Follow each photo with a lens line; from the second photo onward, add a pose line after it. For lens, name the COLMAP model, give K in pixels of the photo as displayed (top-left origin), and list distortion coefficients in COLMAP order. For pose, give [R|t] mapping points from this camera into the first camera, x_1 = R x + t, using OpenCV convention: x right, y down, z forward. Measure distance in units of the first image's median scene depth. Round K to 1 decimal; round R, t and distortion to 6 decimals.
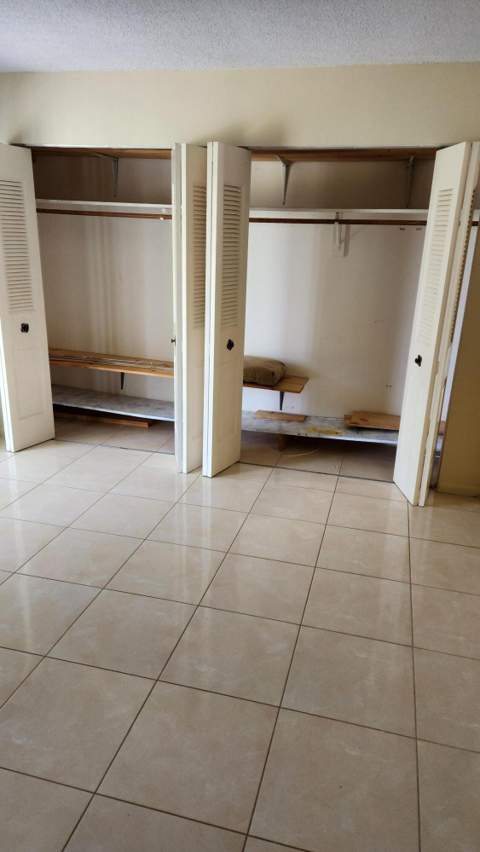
lens RADIAL K [[574.1, 0, 242.9], [0, 574.1, 431.0], [0, 0, 1]] dist [0.056479, -0.033062]
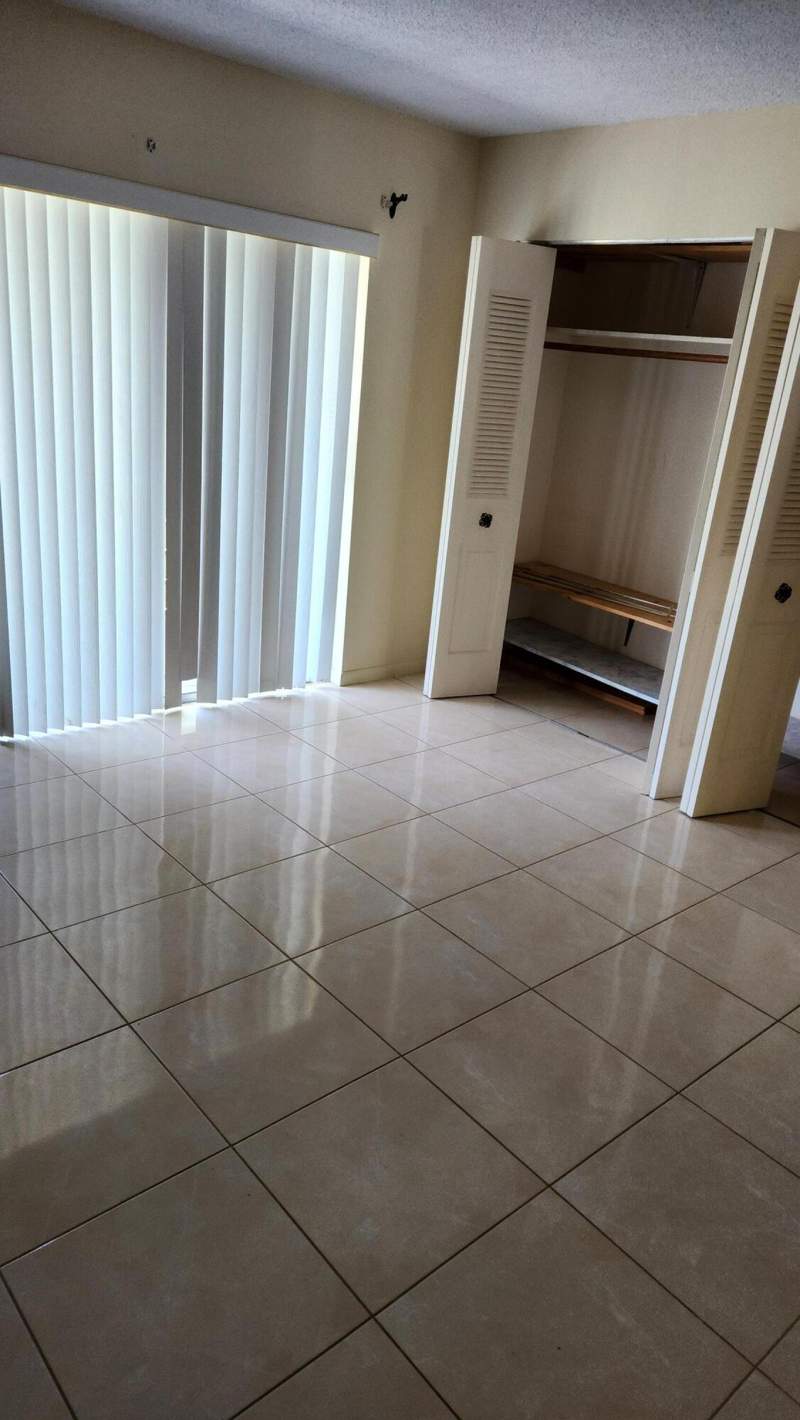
lens RADIAL K [[956.8, 0, 390.7], [0, 956.8, 709.1], [0, 0, 1]] dist [0.056479, -0.033062]
pose [[0.818272, 0.239431, -0.522593, 0.155442], [-0.253202, 0.966307, 0.046260, 0.008477], [0.516061, 0.094468, 0.851326, 0.029974]]
